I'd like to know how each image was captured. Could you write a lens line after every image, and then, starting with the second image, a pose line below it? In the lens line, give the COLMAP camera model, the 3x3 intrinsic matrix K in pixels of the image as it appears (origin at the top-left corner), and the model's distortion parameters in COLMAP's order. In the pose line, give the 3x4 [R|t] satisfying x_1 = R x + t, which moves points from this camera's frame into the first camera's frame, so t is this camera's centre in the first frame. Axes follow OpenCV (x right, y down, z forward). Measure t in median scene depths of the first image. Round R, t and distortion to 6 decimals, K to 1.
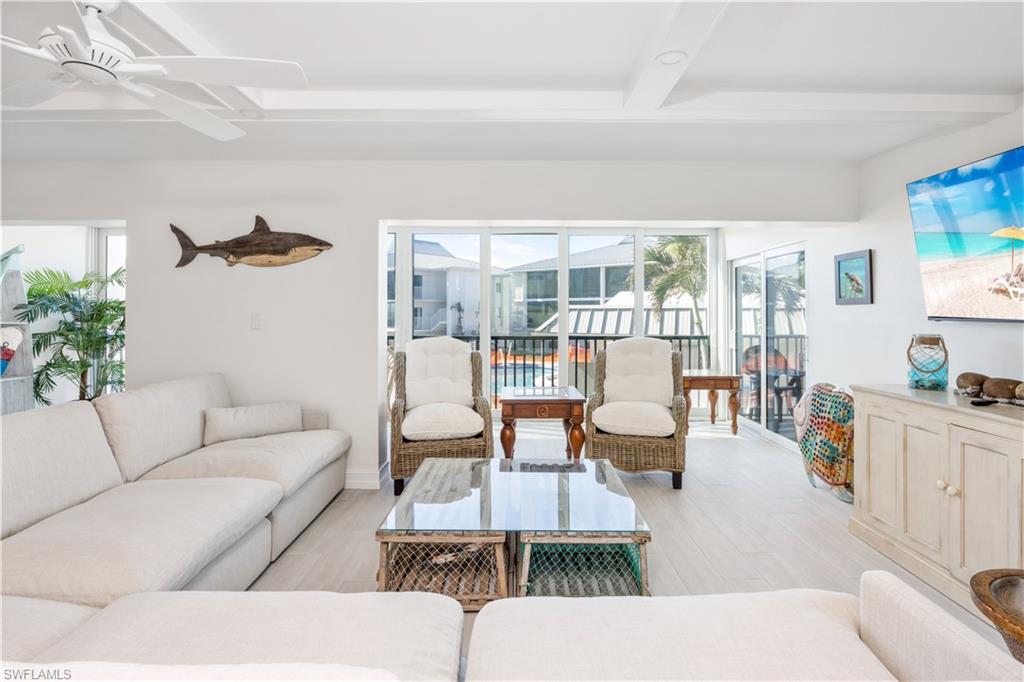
lens RADIAL K [[497.0, 0, 518.4], [0, 497.0, 313.3], [0, 0, 1]] dist [-0.016460, 0.004254]
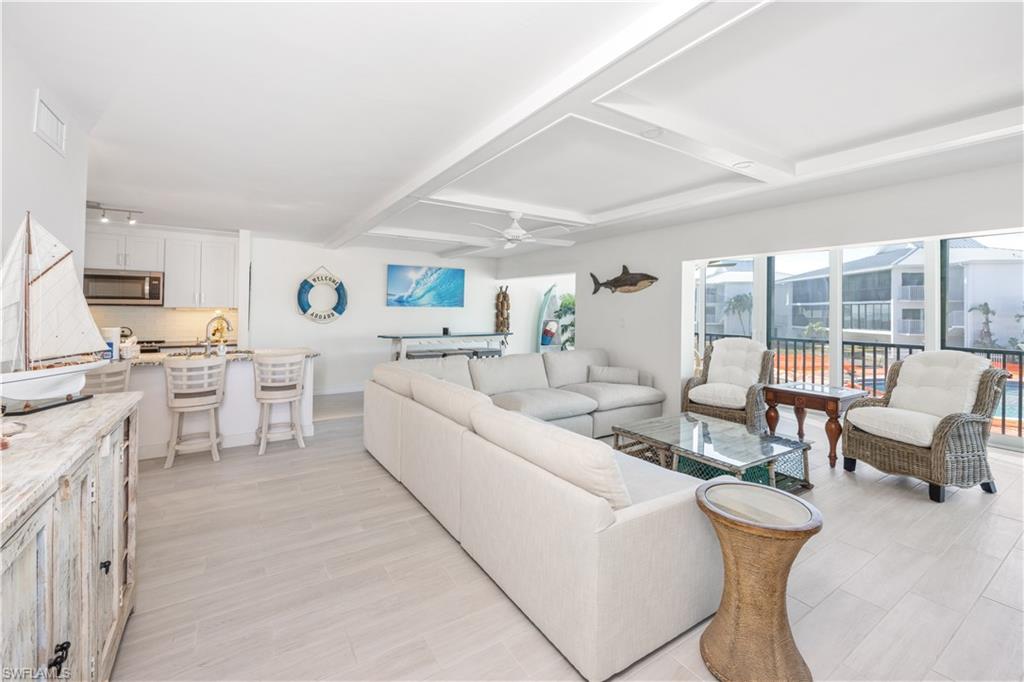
lens RADIAL K [[430.4, 0, 515.4], [0, 430.4, 311.0], [0, 0, 1]] dist [-0.002355, 0.000310]
pose [[0.542926, 0.007844, -0.839744, 0.587212], [-0.010686, 0.999940, 0.002431, -0.026790], [0.839712, 0.007654, 0.542977, -0.197569]]
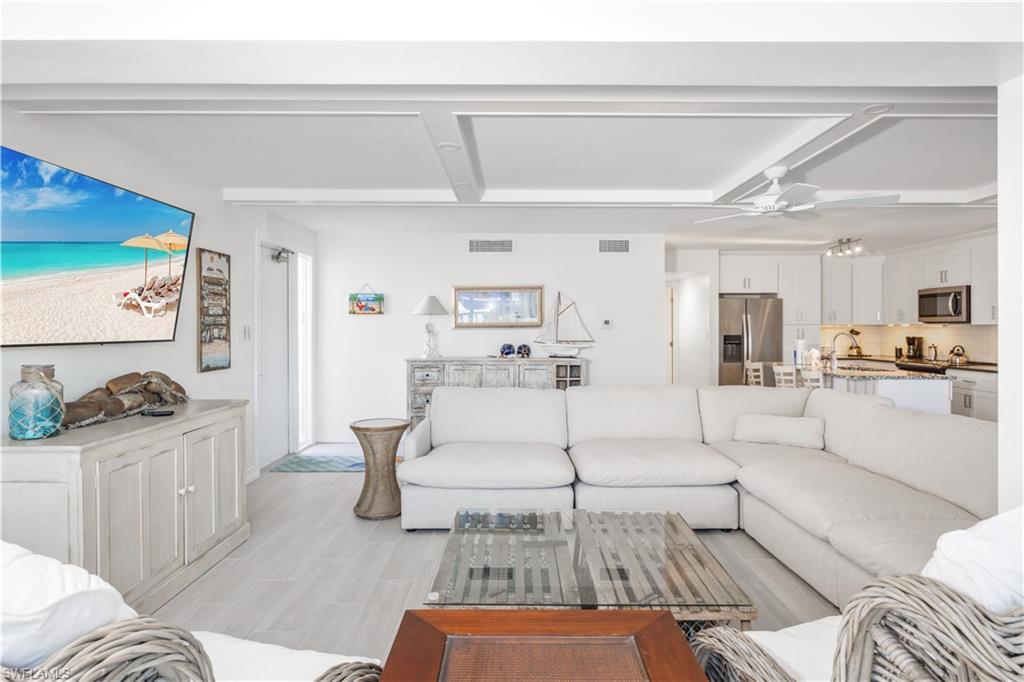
lens RADIAL K [[578.7, 0, 509.8], [0, 578.7, 325.3], [0, 0, 1]] dist [-0.004120, -0.005512]
pose [[-0.999844, -0.001881, 0.017584, 0.073101], [-0.001915, 0.999996, -0.001931, -0.013829], [-0.017580, -0.001965, -0.999844, 1.404137]]
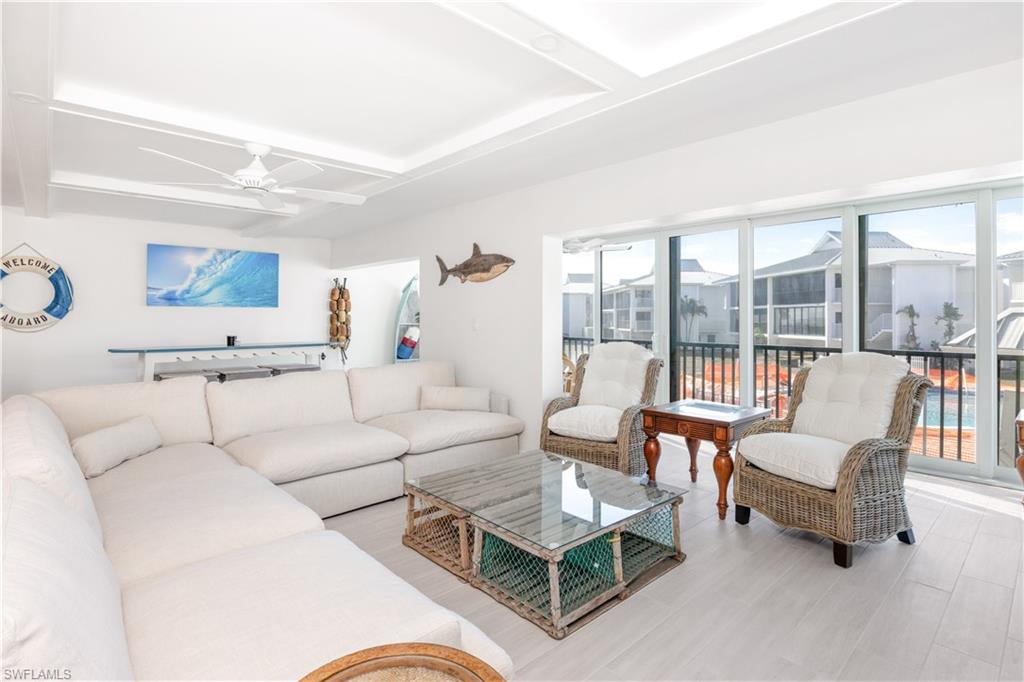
lens RADIAL K [[511.7, 0, 517.7], [0, 511.7, 323.6], [0, 0, 1]] dist [-0.021279, 0.004506]
pose [[0.676335, 0.008599, -0.736544, 0.537177], [-0.001954, 0.999949, 0.009881, 0.000856], [0.736591, -0.005244, 0.676318, 0.170246]]
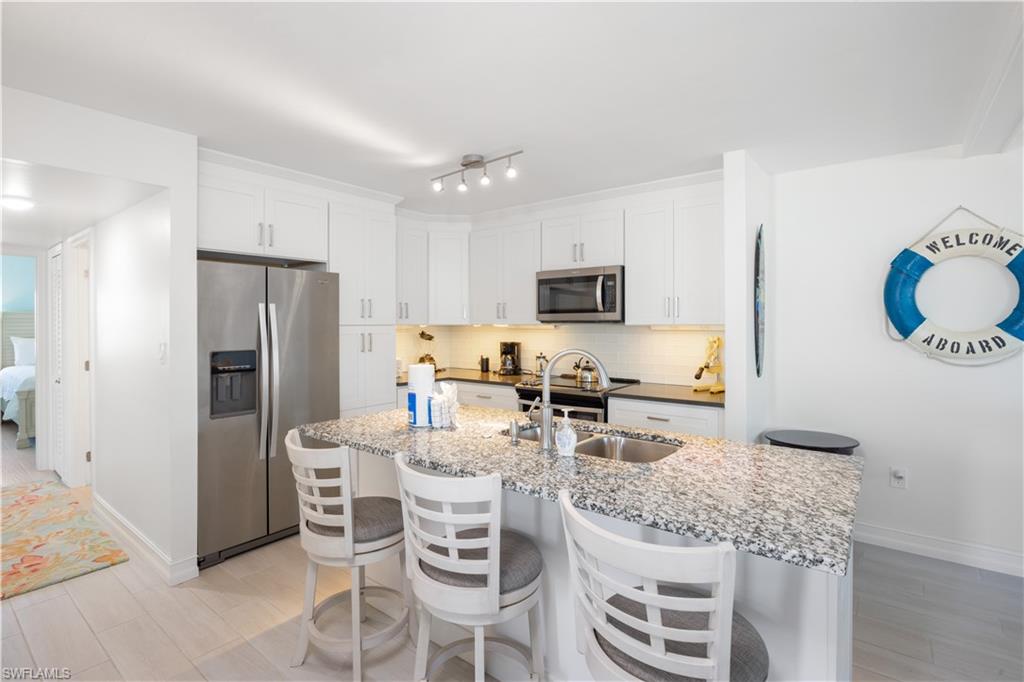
lens RADIAL K [[497.0, 0, 508.6], [0, 497.0, 318.8], [0, 0, 1]] dist [-0.016460, 0.004254]
pose [[-0.622660, -0.007127, -0.782460, -0.388221], [0.001166, 0.999949, -0.010036, -0.025418], [0.782492, -0.007161, -0.622620, 0.033361]]
